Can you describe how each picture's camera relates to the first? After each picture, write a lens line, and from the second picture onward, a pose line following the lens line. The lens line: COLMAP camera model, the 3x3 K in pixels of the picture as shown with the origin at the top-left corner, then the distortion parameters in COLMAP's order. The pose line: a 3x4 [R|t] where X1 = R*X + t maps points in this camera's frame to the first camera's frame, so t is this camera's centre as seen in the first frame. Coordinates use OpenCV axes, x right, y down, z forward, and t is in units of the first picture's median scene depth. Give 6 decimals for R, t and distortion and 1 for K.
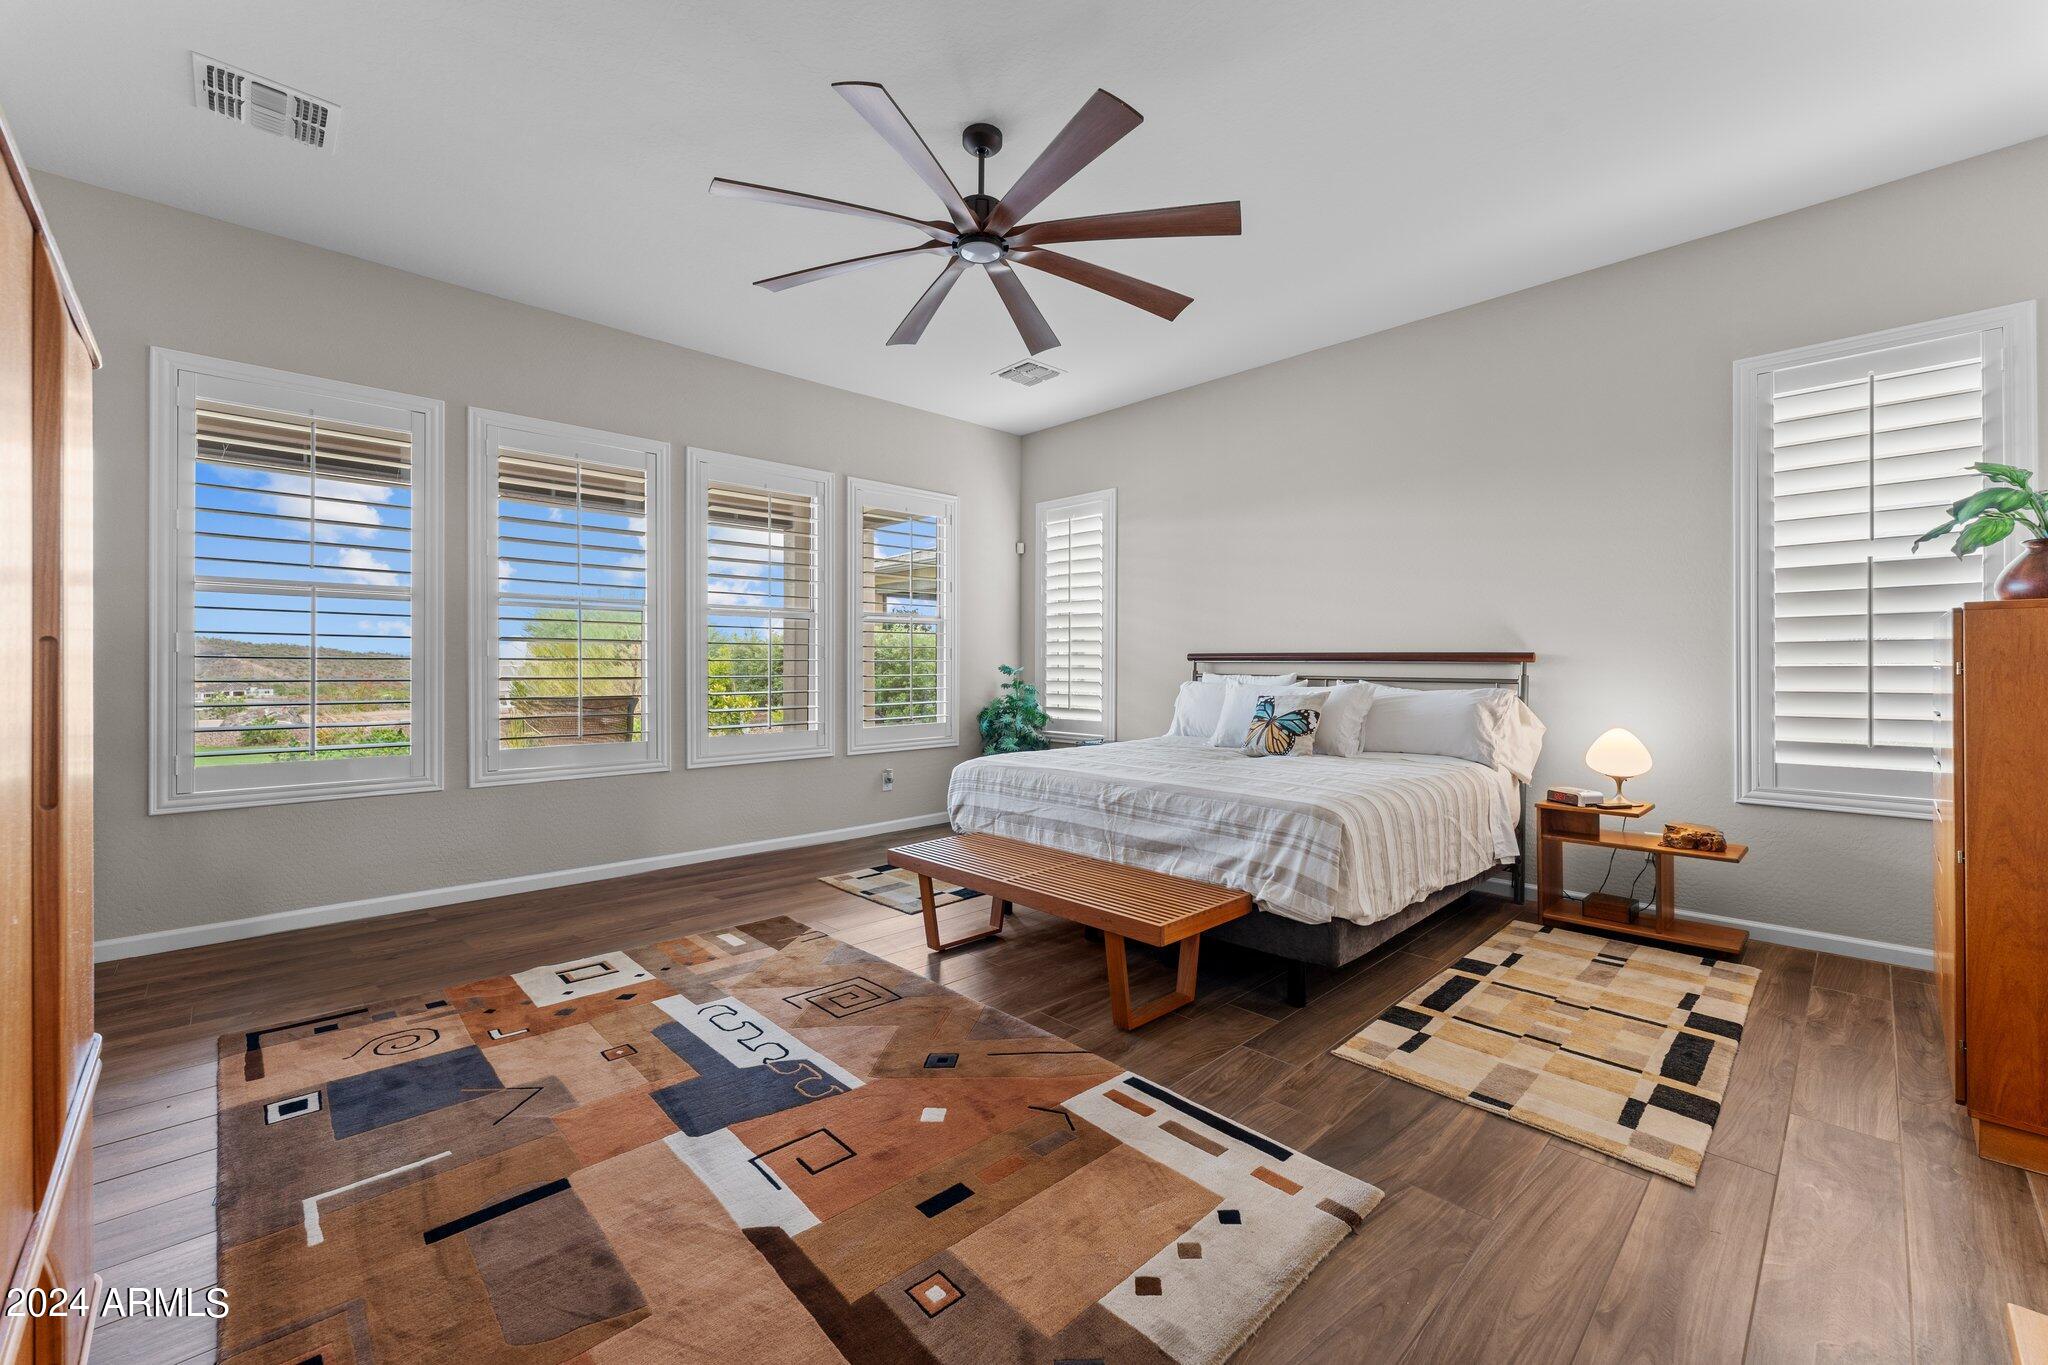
lens RADIAL K [[822.7, 0, 1017.1], [0, 822.7, 658.3], [0, 0, 1]] dist [-0.000575, 0.000174]
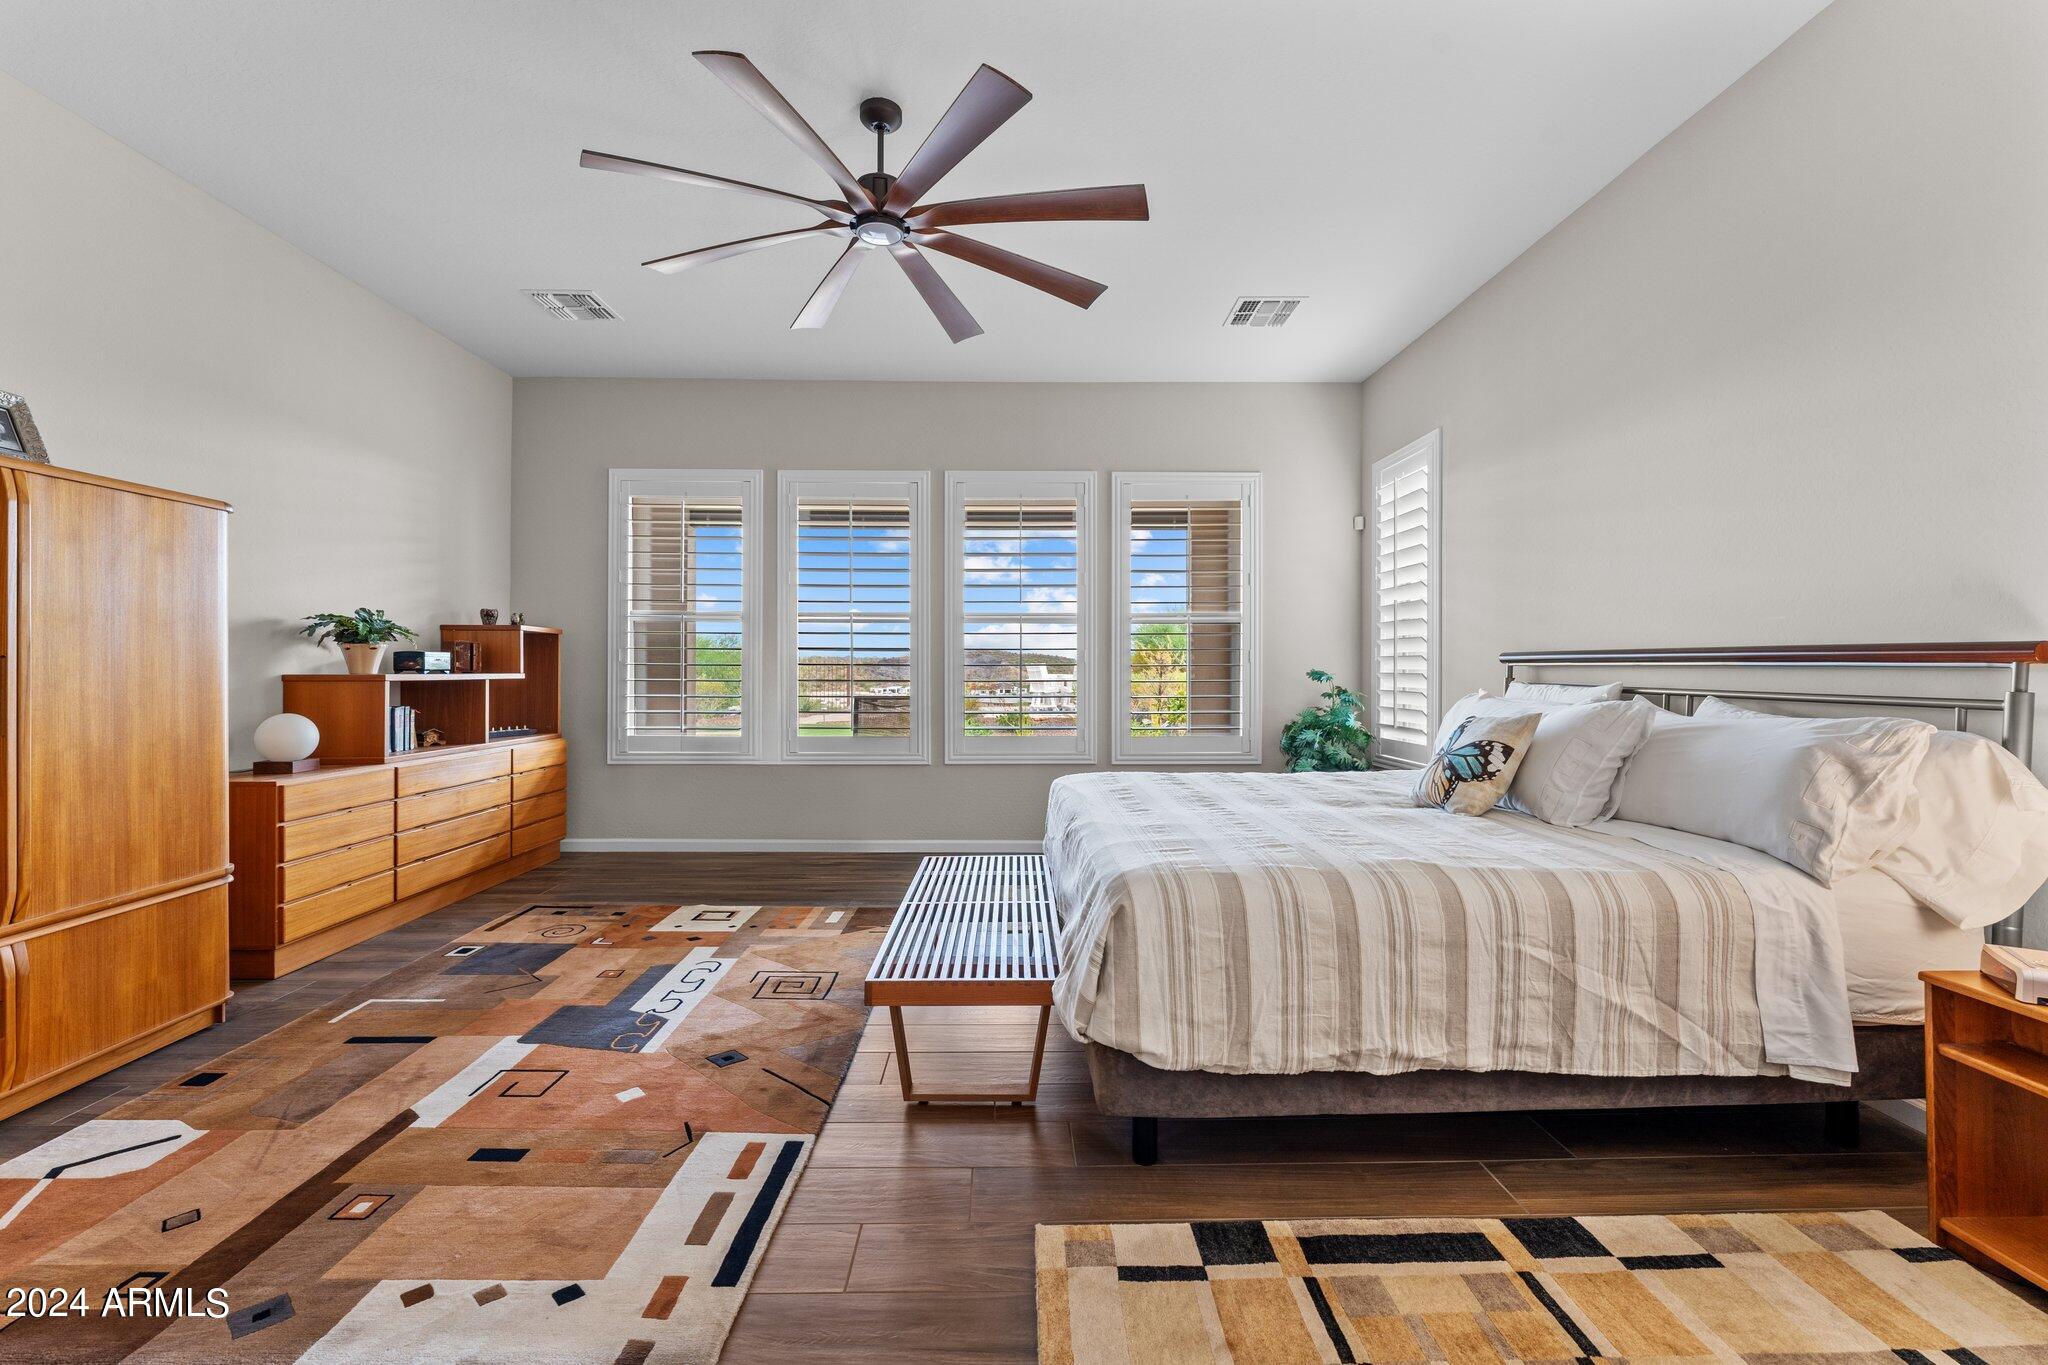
lens RADIAL K [[849.4, 0, 1026.6], [0, 849.4, 664.5], [0, 0, 1]] dist [-0.003191, -0.000530]
pose [[0.732385, -0.004283, -0.680877, 0.739782], [0.004765, 0.999988, -0.001165, 0.004998], [0.680874, -0.002391, 0.732397, 0.402087]]
